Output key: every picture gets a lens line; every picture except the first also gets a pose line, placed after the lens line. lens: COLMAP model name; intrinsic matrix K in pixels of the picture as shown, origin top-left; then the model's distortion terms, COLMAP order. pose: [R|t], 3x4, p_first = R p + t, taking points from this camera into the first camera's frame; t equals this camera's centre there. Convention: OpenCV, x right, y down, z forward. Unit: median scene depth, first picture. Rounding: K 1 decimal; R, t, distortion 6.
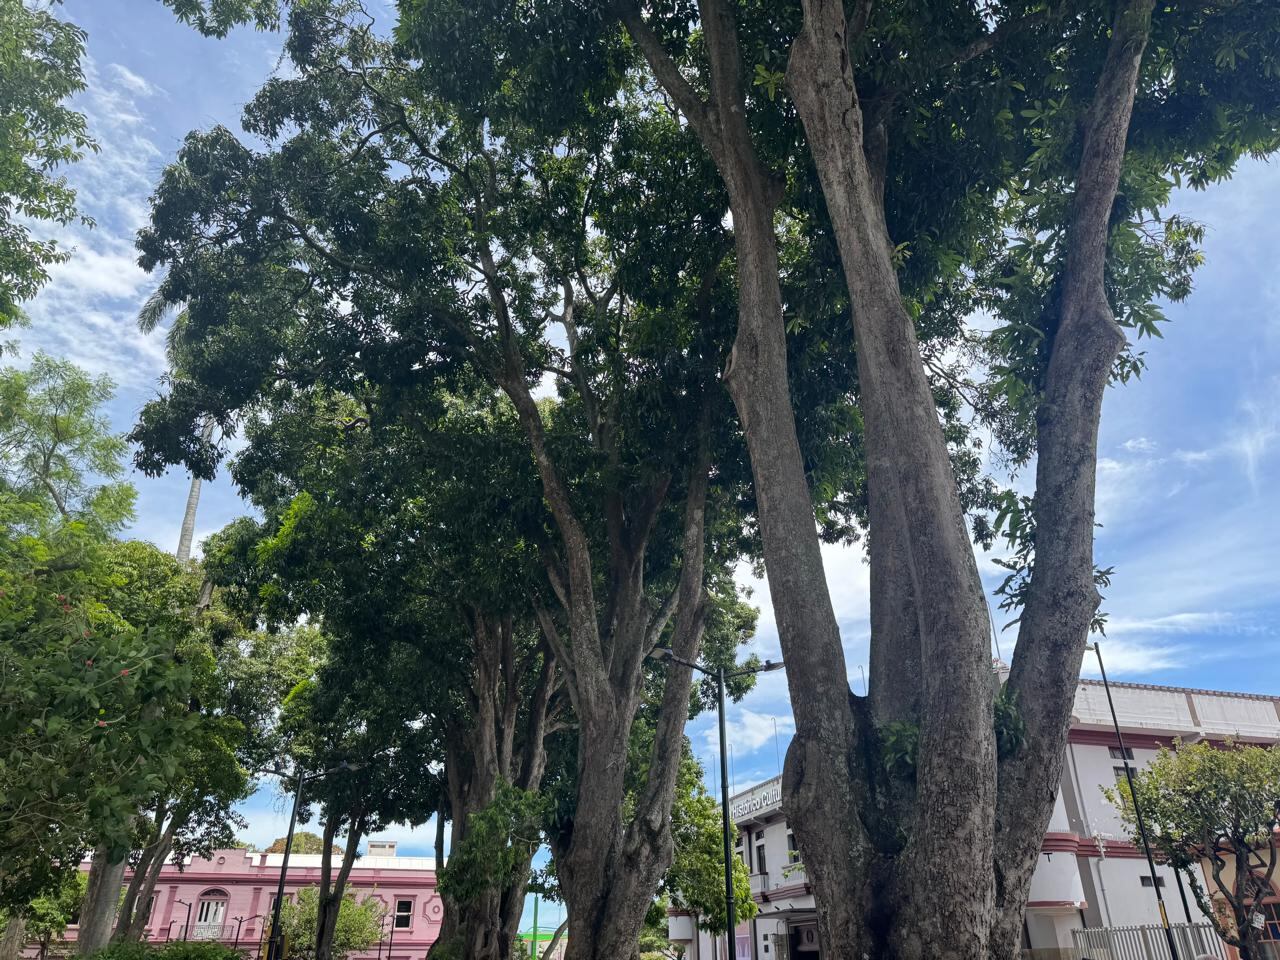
lens RADIAL K [[911.6, 0, 640.9], [0, 911.6, 481.2], [0, 0, 1]] dist [-0.000188, -0.004358]
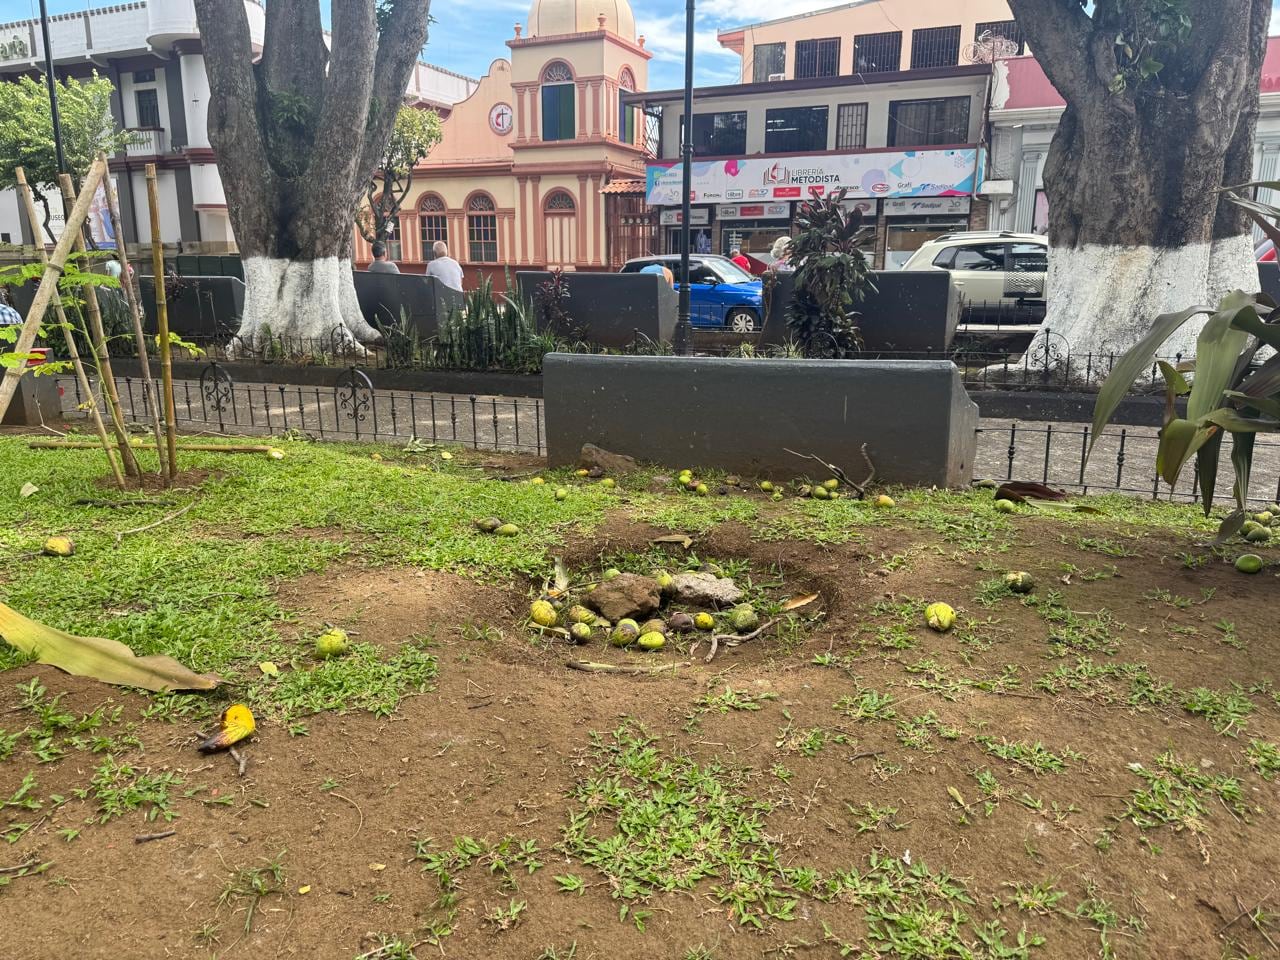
lens RADIAL K [[911.6, 0, 642.2], [0, 911.6, 480.8], [0, 0, 1]] dist [-0.000188, -0.004358]
pose [[0.650116, -0.167700, 0.741098, -0.562797], [-0.366618, 0.785067, 0.499260, -0.192563], [-0.665538, -0.596277, 0.448903, -0.432342]]
